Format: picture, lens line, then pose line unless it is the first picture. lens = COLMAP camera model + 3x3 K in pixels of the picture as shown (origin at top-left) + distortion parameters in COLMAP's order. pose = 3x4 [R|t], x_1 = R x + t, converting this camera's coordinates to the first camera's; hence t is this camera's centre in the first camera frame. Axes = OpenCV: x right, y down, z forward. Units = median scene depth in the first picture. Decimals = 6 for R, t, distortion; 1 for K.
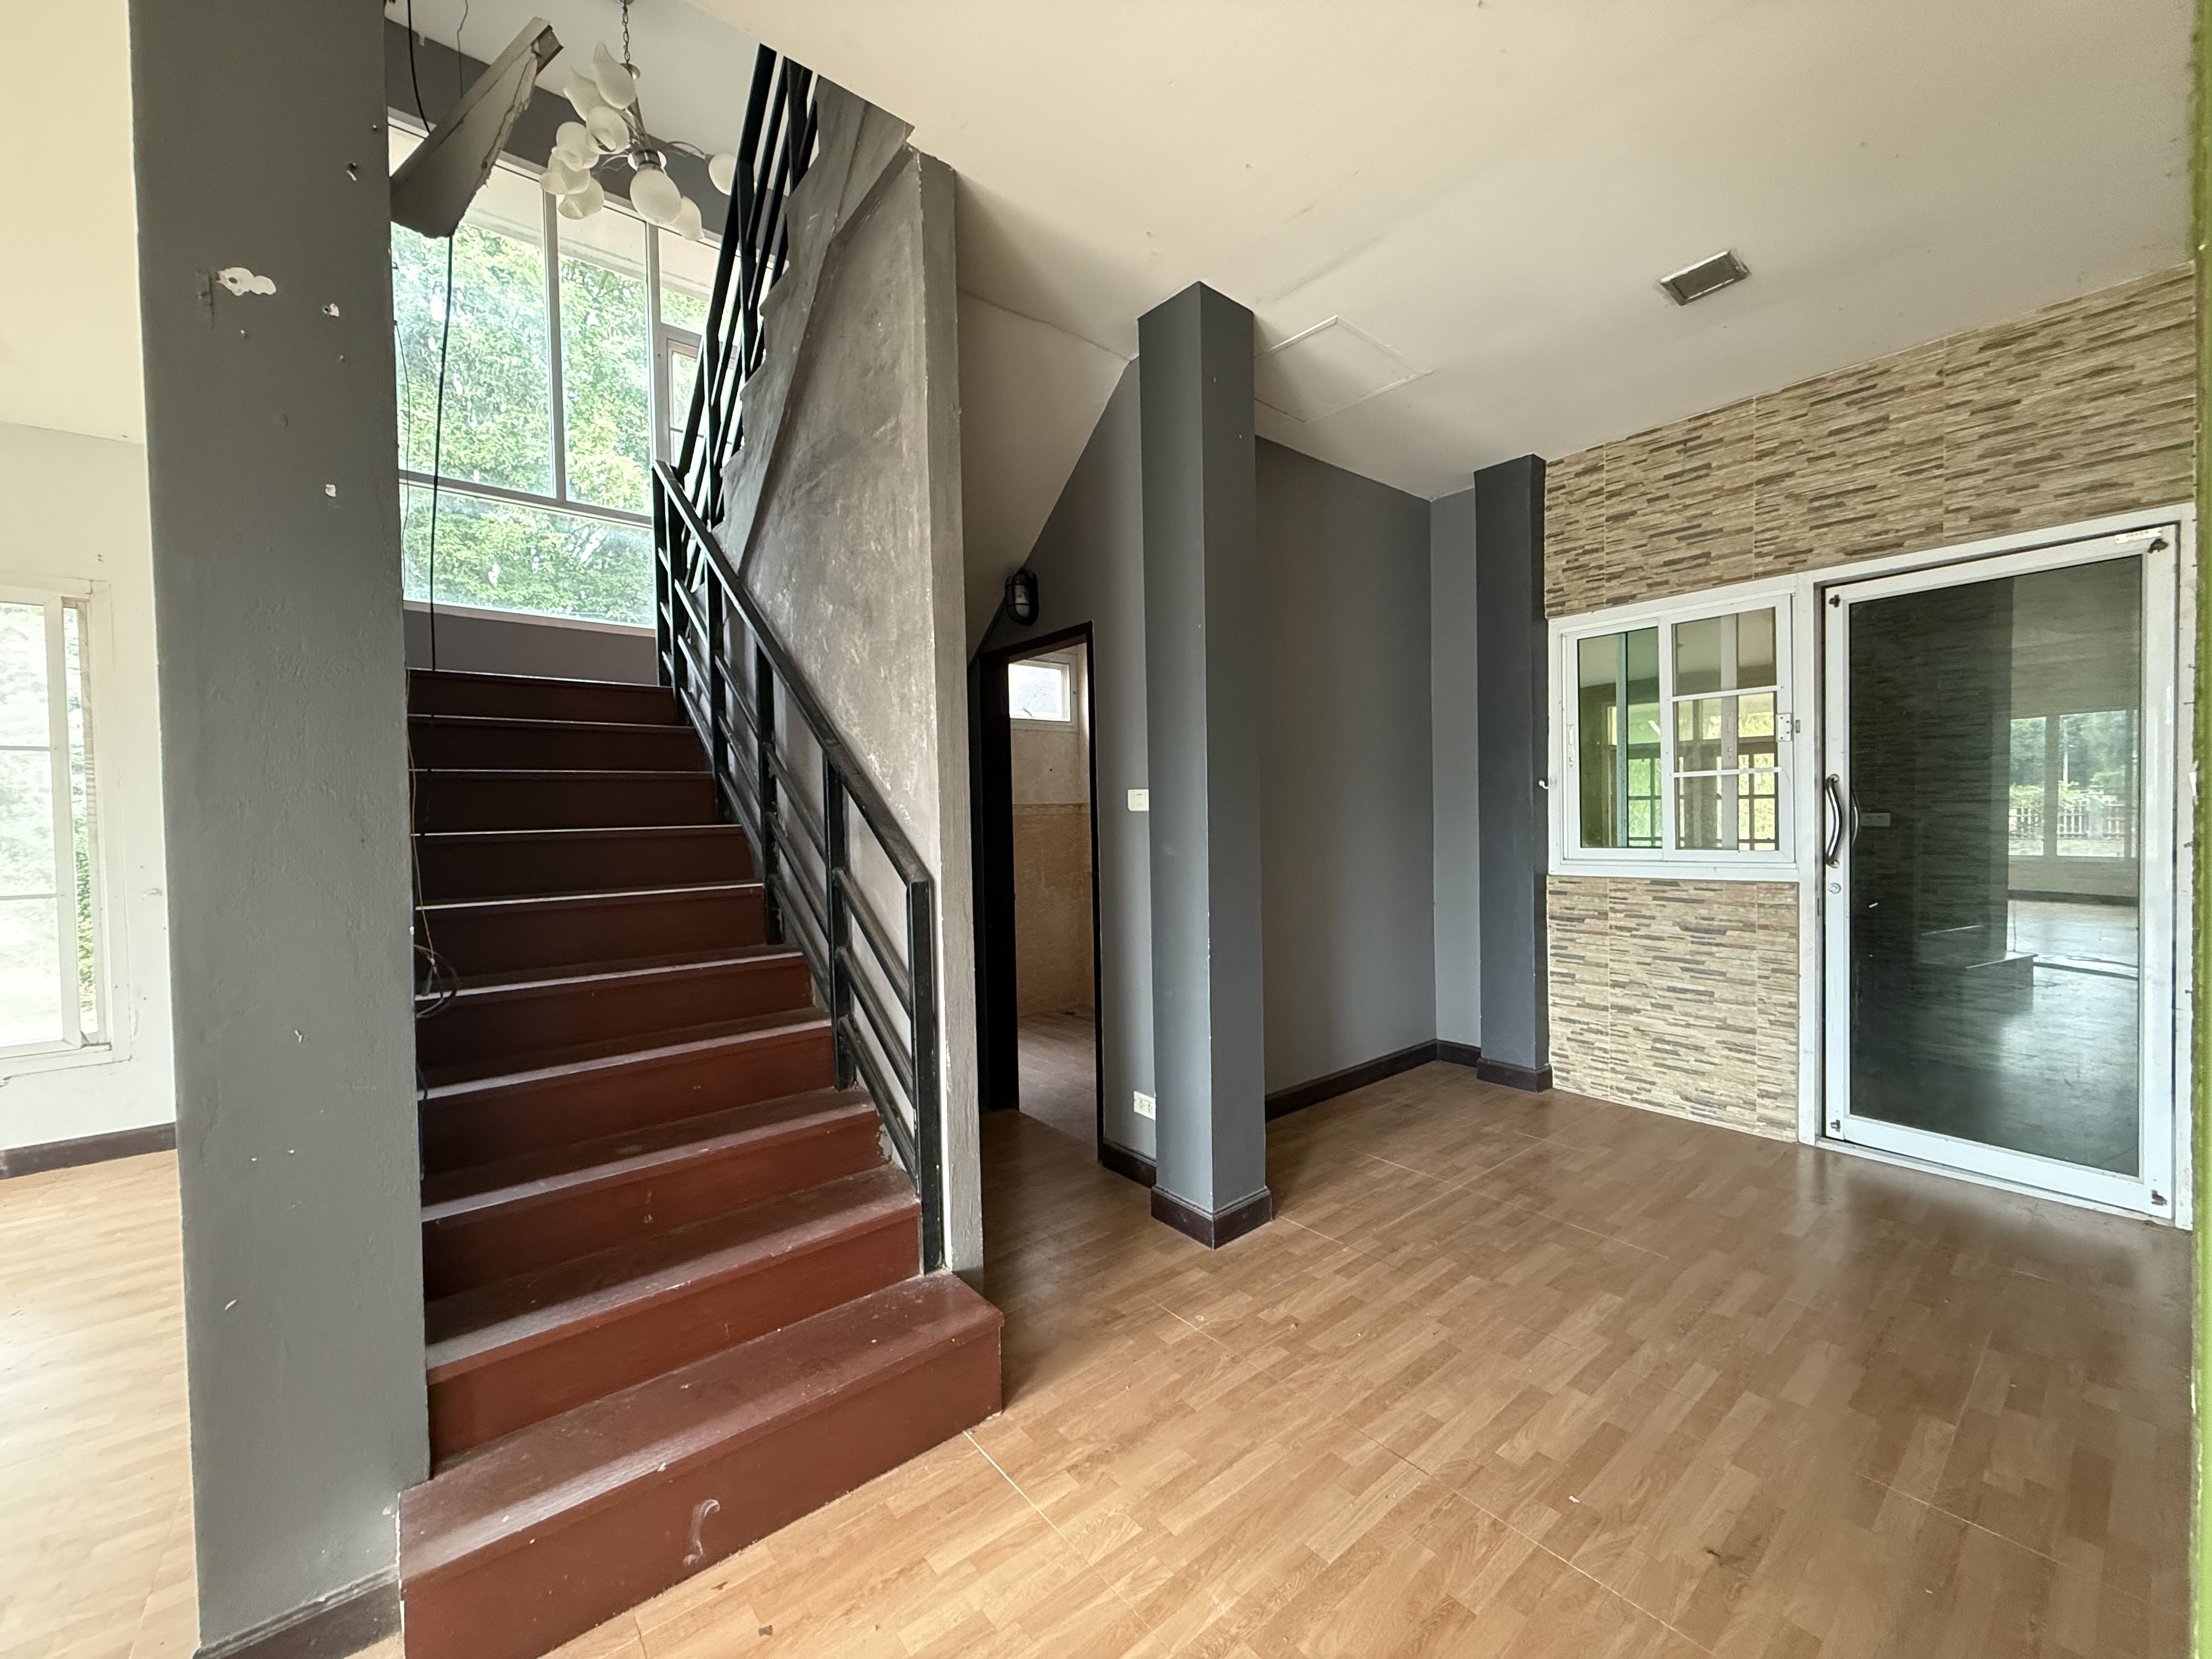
lens RADIAL K [[875.7, 0, 1100.3], [0, 875.7, 831.5], [0, 0, 1]] dist [-0.001473, -0.000252]
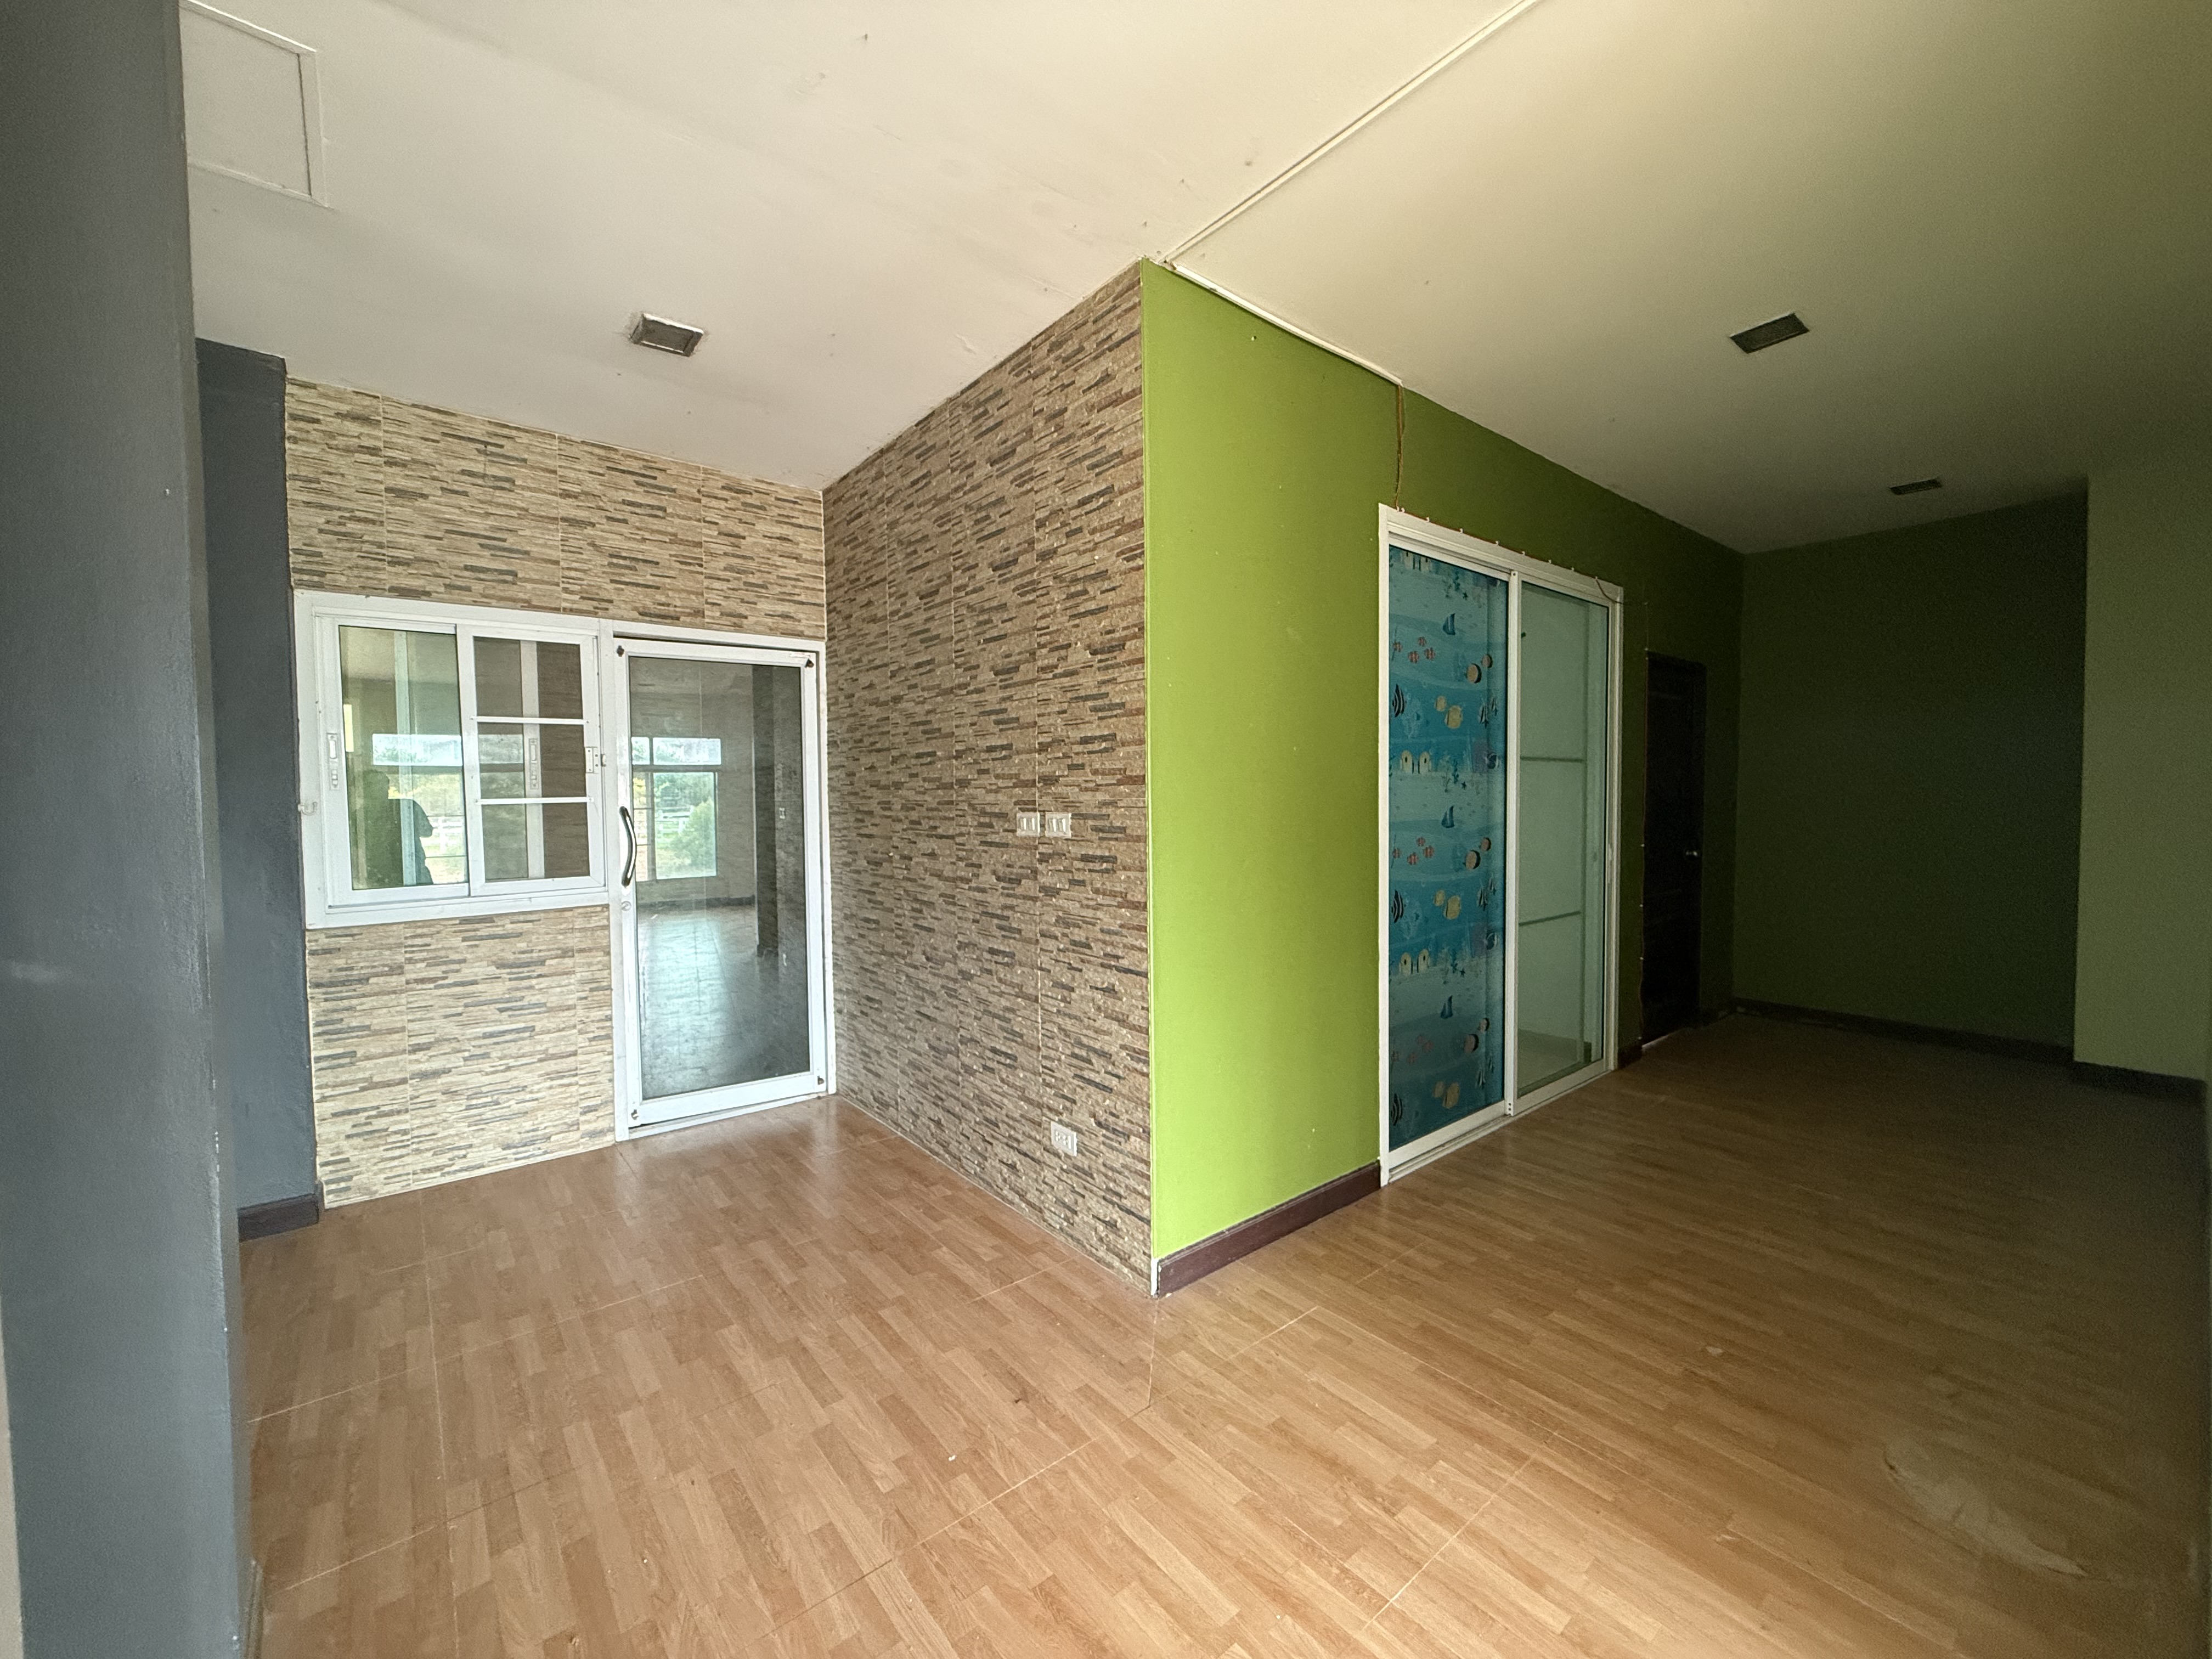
lens RADIAL K [[875.7, 0, 1100.3], [0, 875.7, 831.5], [0, 0, 1]] dist [-0.001473, -0.000252]
pose [[-0.000737, -0.017772, 0.999842, -0.275271], [0.033970, 0.999265, 0.017787, -0.029110], [-0.999423, 0.033977, -0.000132, 0.372445]]
